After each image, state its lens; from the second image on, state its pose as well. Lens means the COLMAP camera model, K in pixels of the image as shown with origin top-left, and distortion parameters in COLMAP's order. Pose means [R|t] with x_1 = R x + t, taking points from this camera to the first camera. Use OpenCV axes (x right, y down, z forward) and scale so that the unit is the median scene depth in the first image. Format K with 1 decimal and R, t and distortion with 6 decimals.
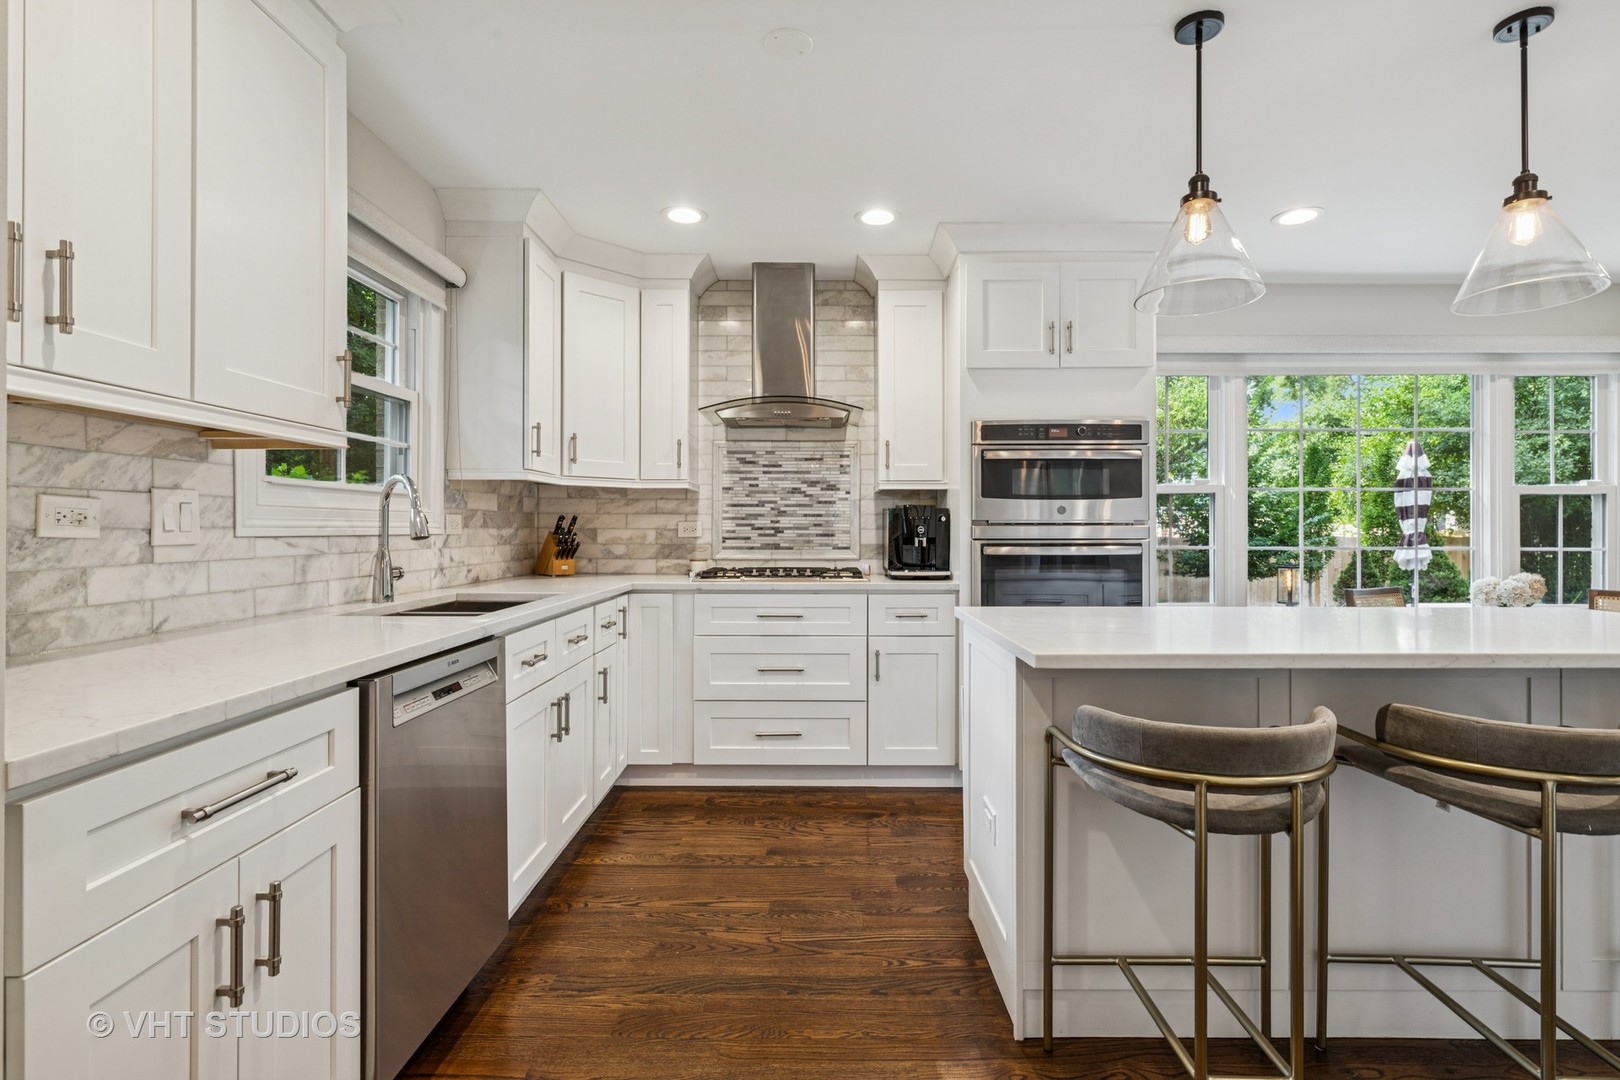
lens RADIAL K [[791.2, 0, 810.0], [0, 791.2, 540.0], [0, 0, 1]] dist [-0.001011, -0.000829]
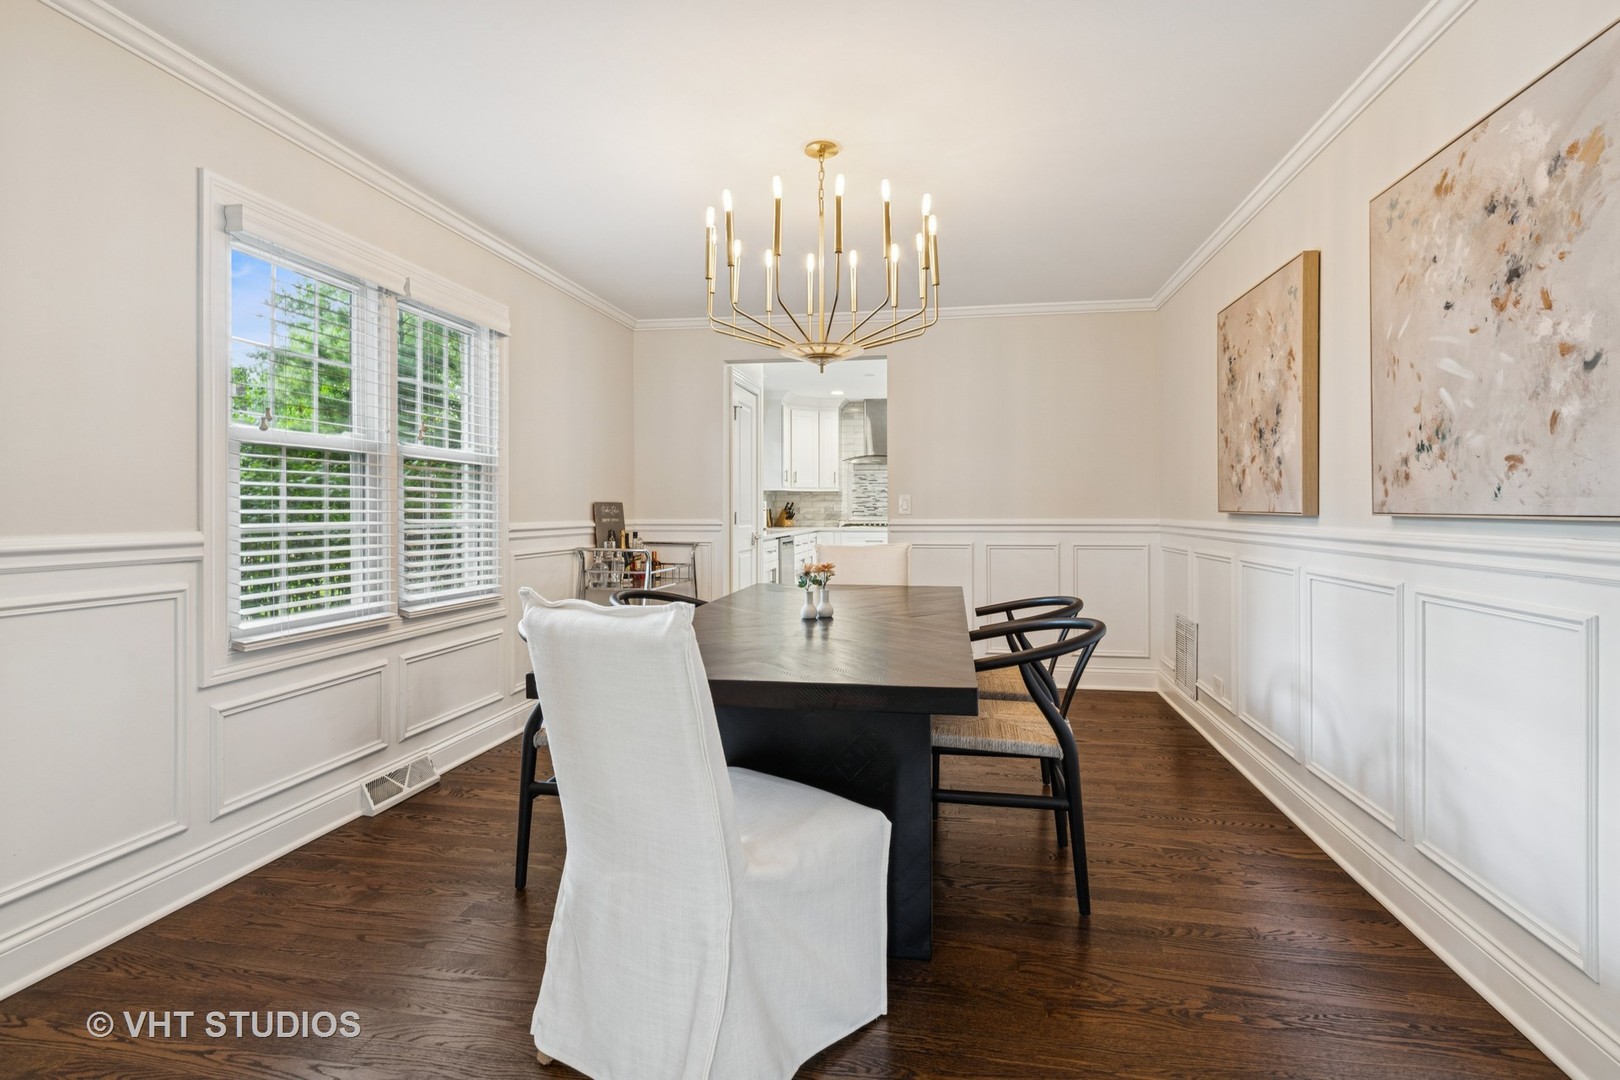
lens RADIAL K [[808.2, 0, 803.9], [0, 808.2, 506.8], [0, 0, 1]] dist [-0.000152, -0.000156]
pose [[0.984818, -0.004058, -0.173540, 0.180204], [0.002547, 0.999957, -0.008930, 0.005378], [0.173569, 0.008352, 0.984786, -1.523146]]
